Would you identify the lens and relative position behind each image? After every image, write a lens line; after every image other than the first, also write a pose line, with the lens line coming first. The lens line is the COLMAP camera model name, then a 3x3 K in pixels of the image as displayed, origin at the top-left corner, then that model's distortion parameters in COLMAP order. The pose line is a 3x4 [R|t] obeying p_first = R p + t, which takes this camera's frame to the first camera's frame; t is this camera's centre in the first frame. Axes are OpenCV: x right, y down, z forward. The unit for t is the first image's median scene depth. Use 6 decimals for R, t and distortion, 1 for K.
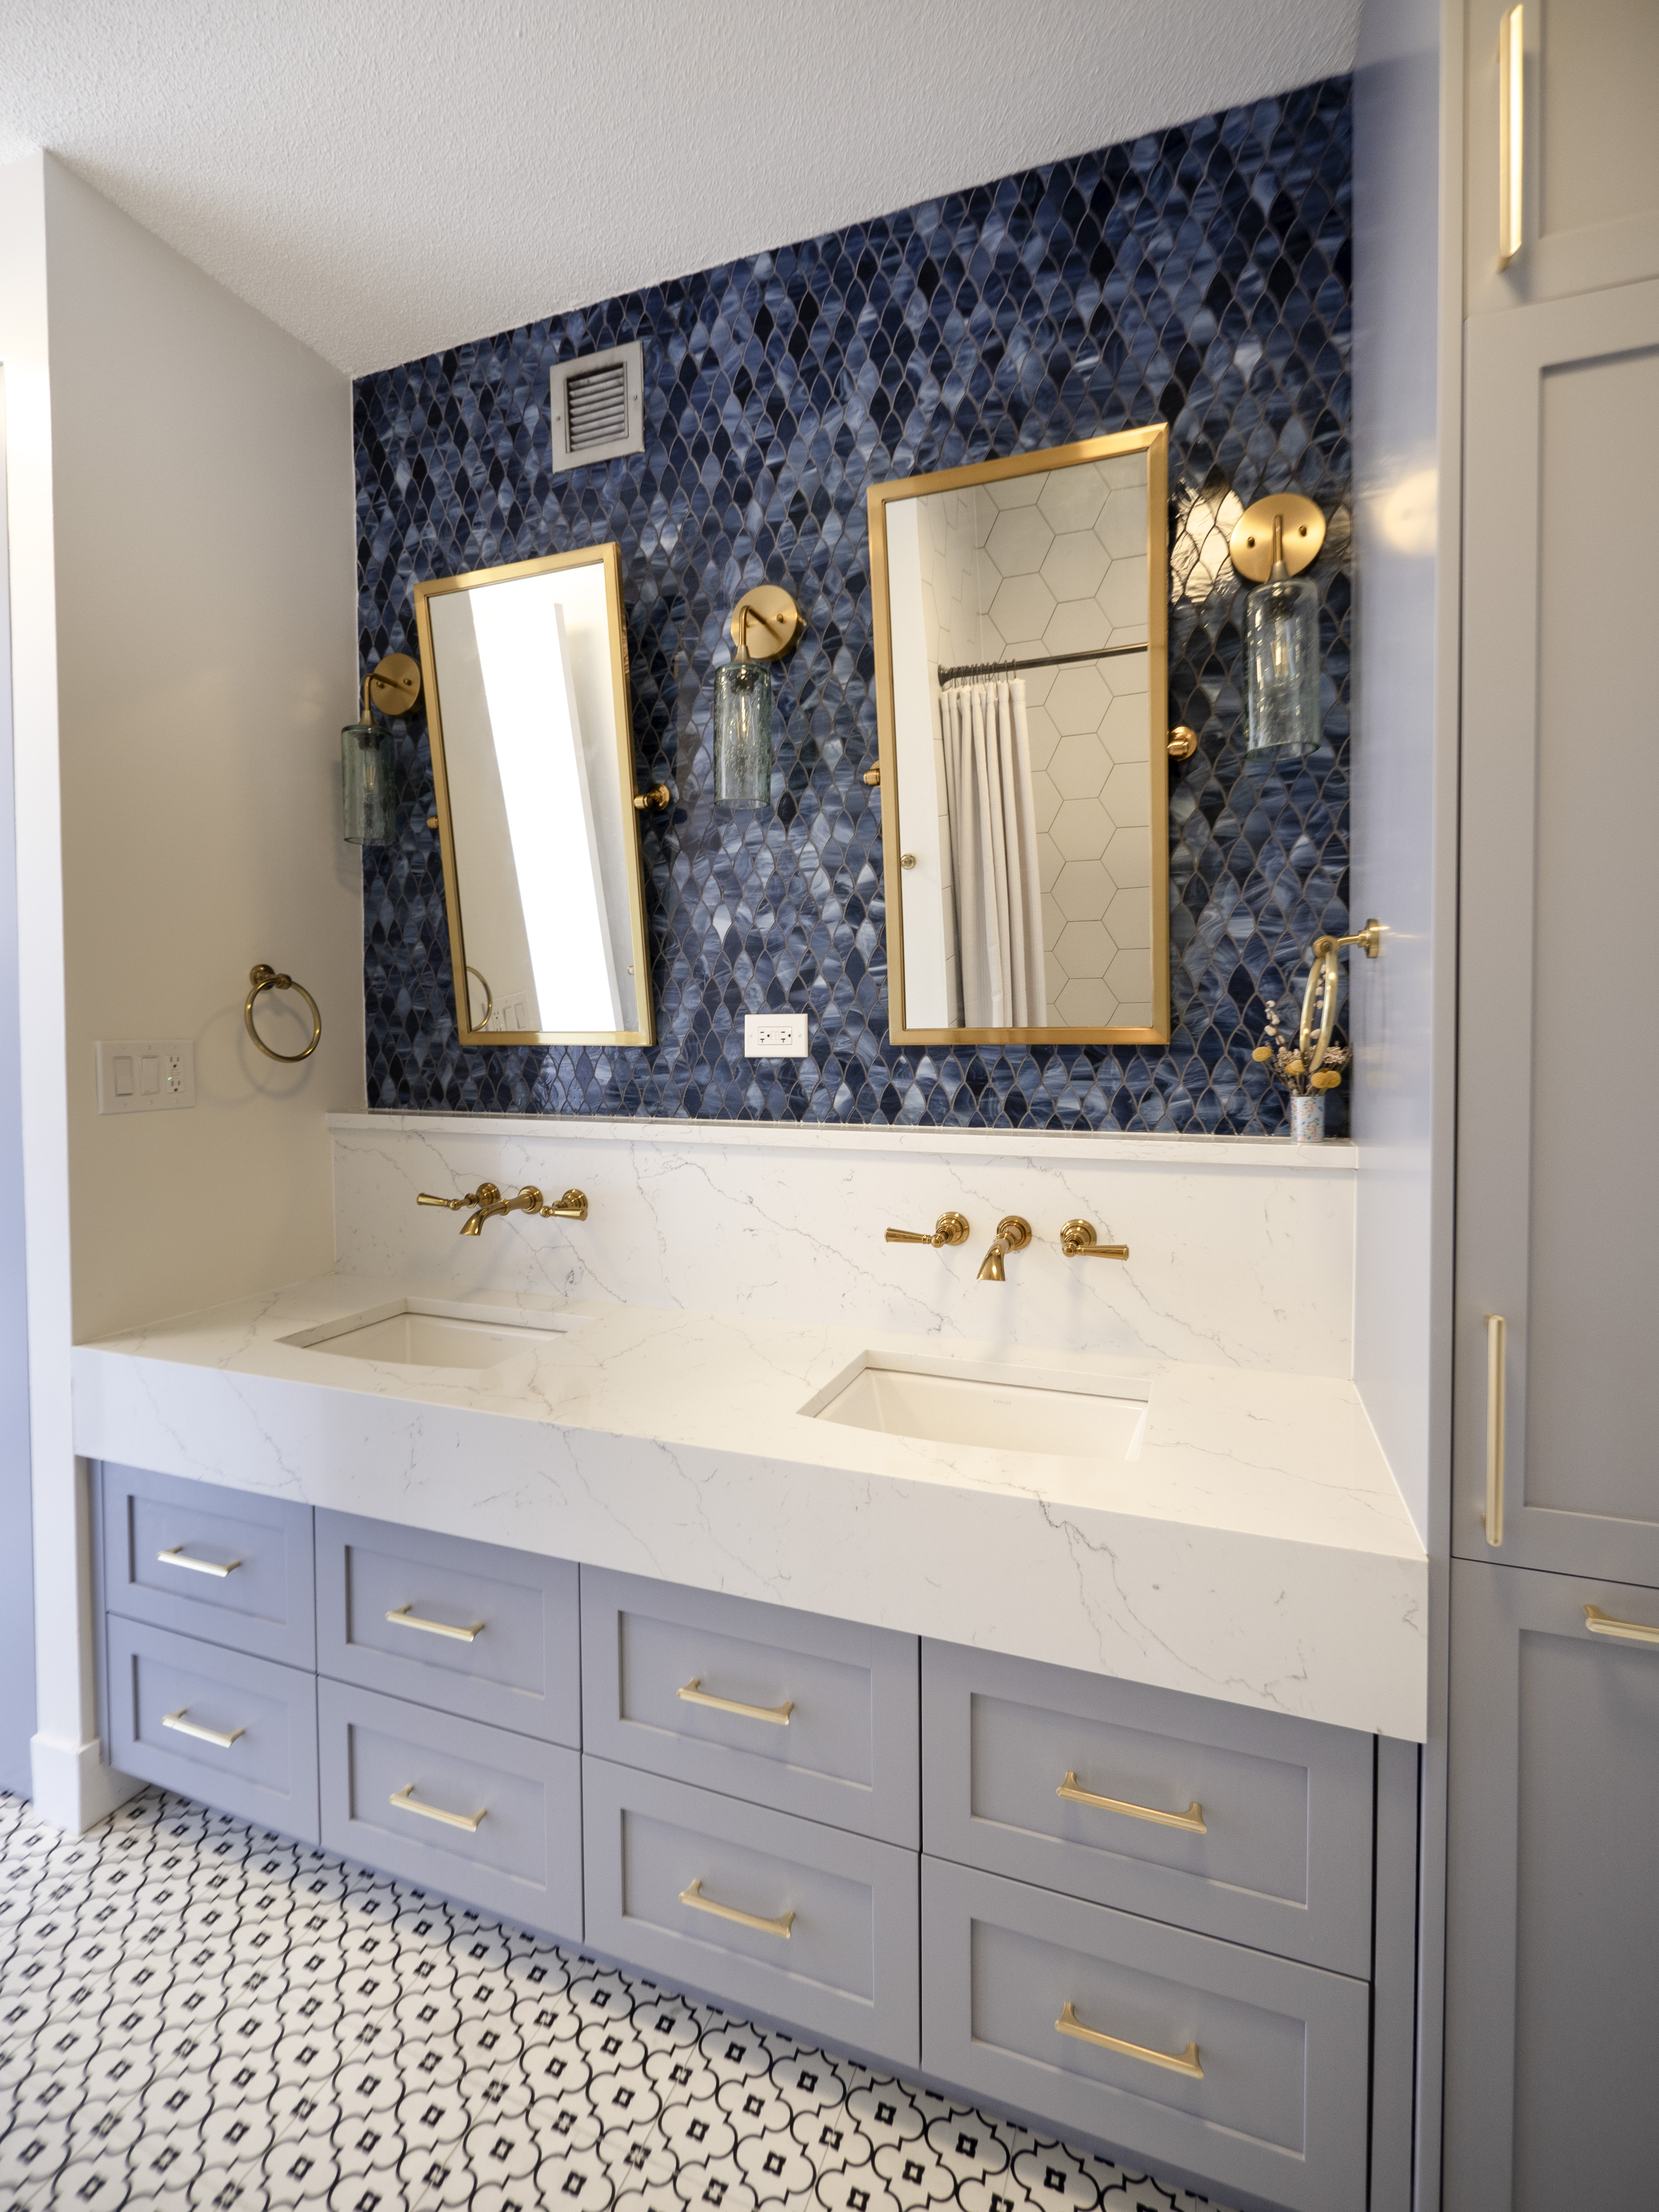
lens RADIAL K [[1035.3, 0, 824.2], [0, 1035.3, 1095.2], [0, 0, 1]] dist [-0.005393, -0.000020]
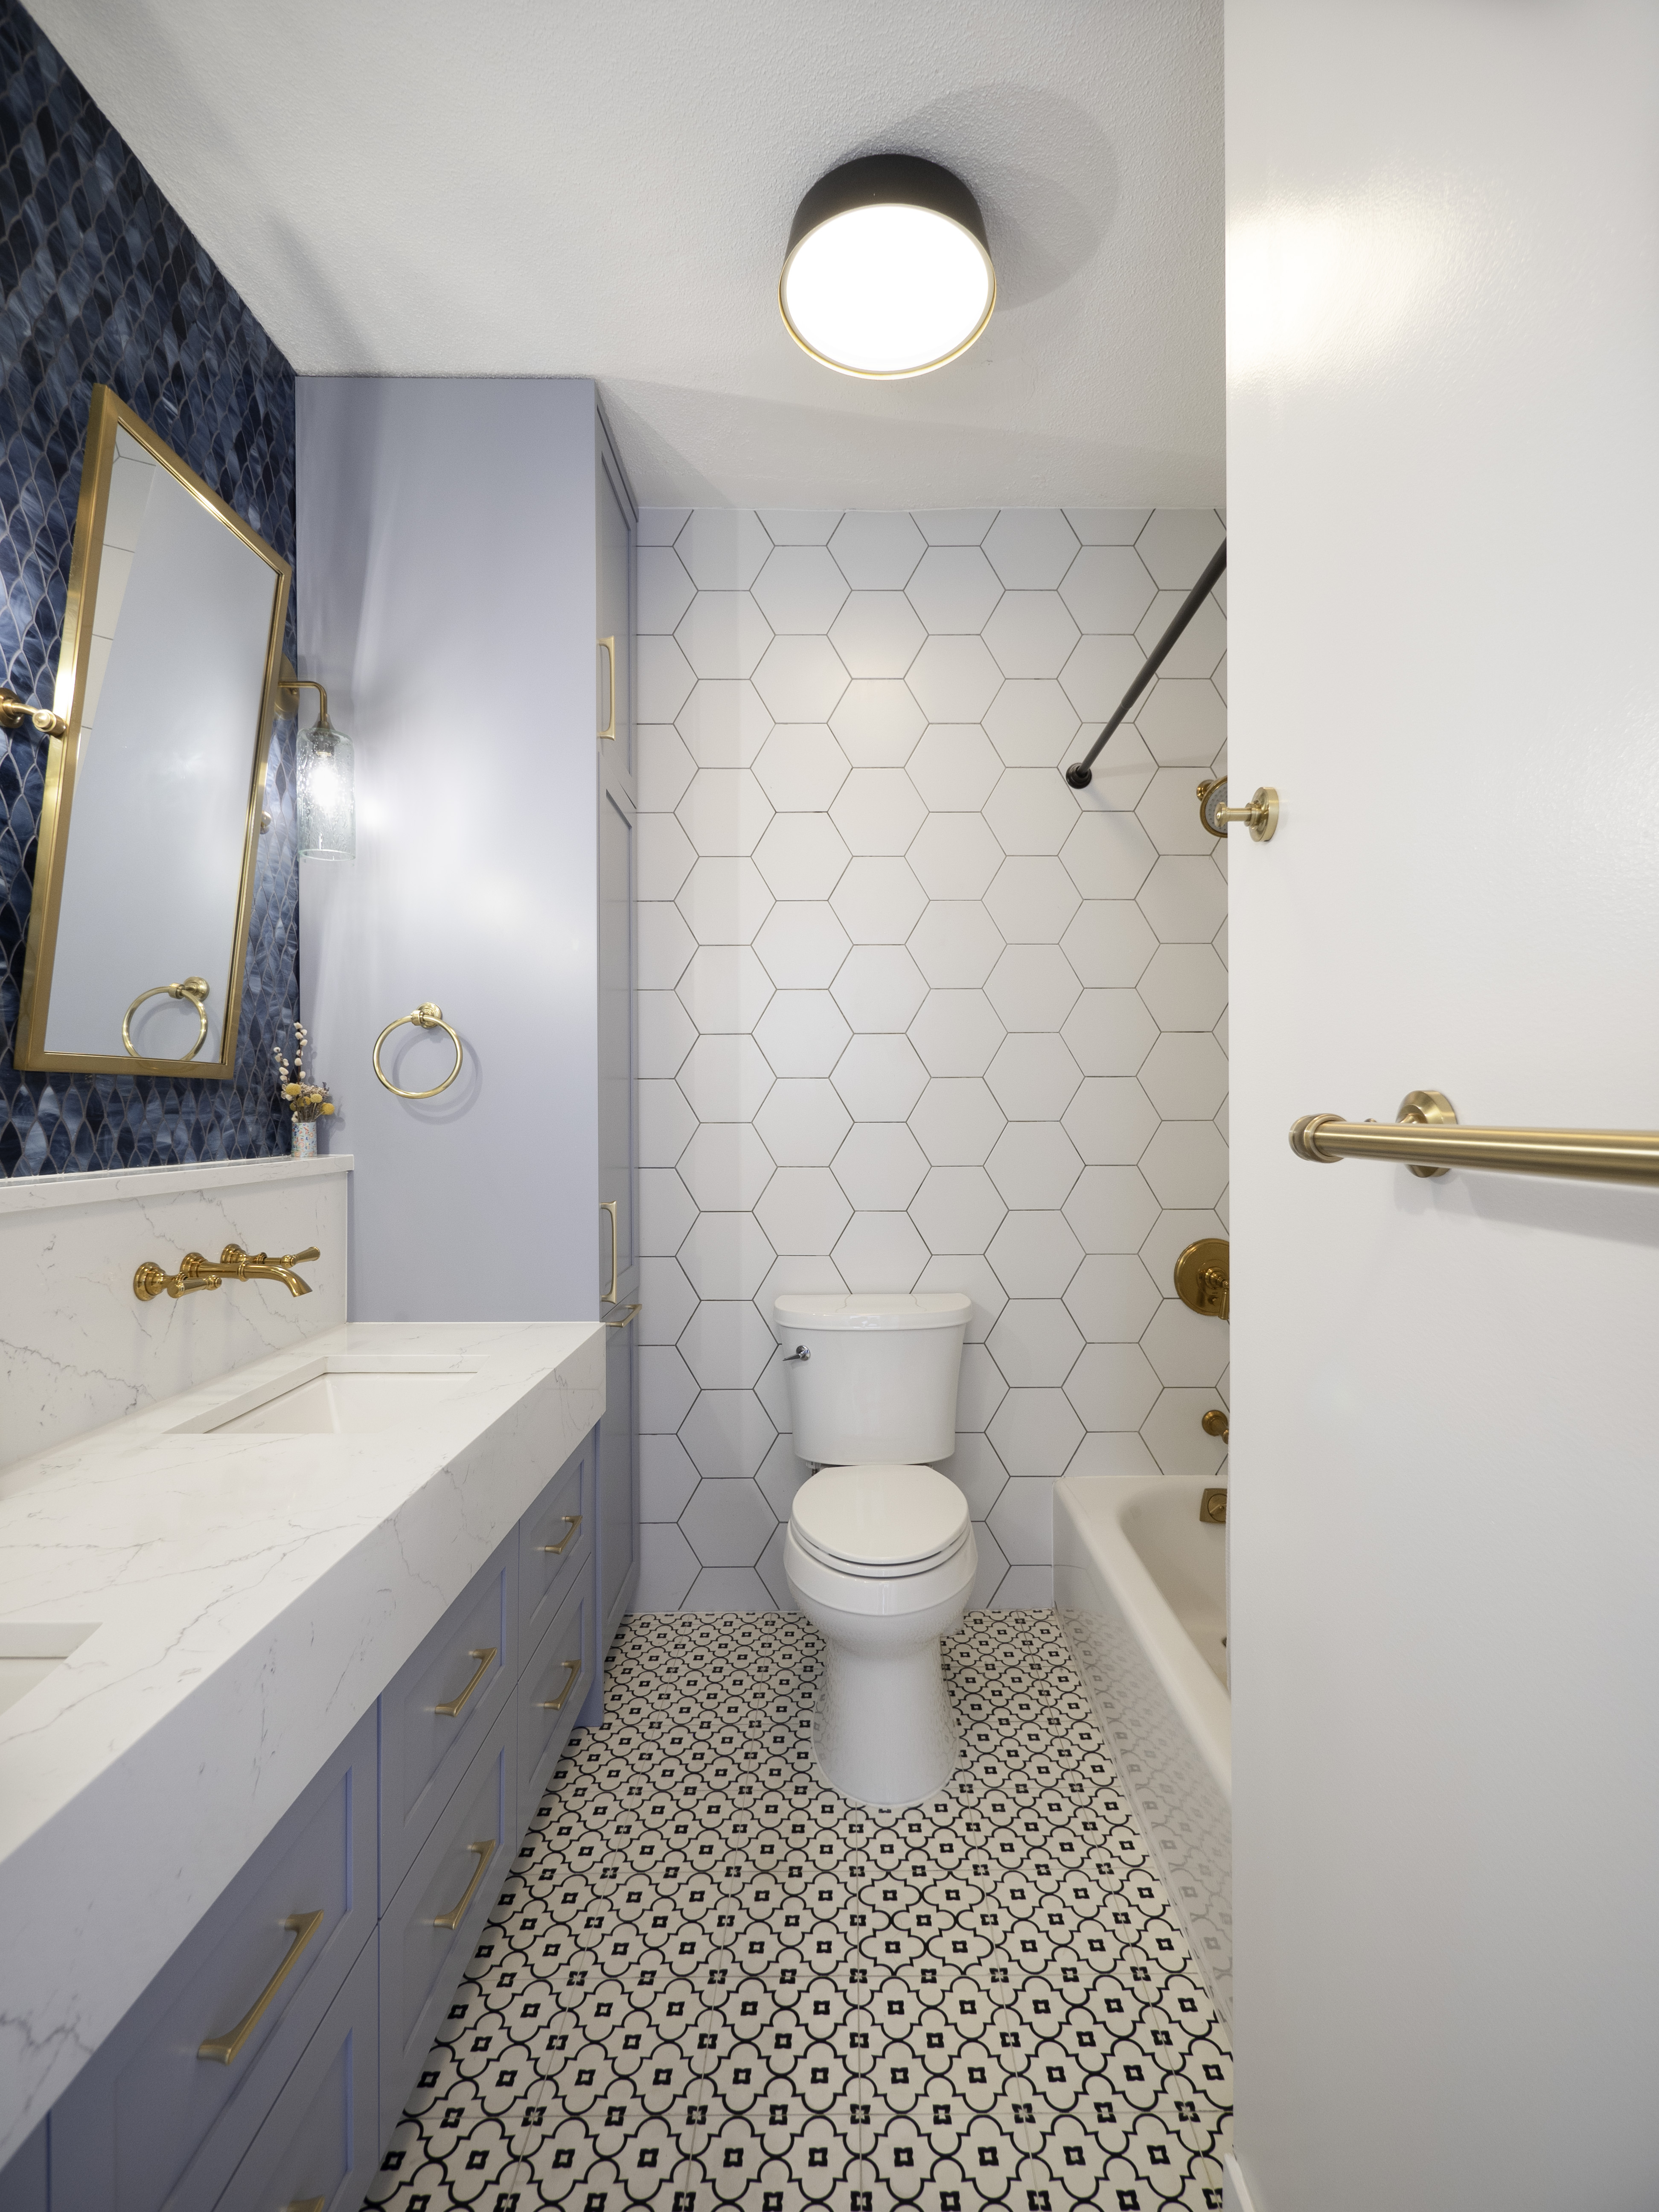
lens RADIAL K [[1035.3, 0, 828.5], [0, 1035.3, 1104.9], [0, 0, 1]] dist [-0.005393, -0.000020]
pose [[-0.339126, 0.003917, 0.940733, -0.875247], [0.045564, 0.998886, 0.012266, -0.006397], [-0.939637, 0.047023, -0.338927, 0.734627]]
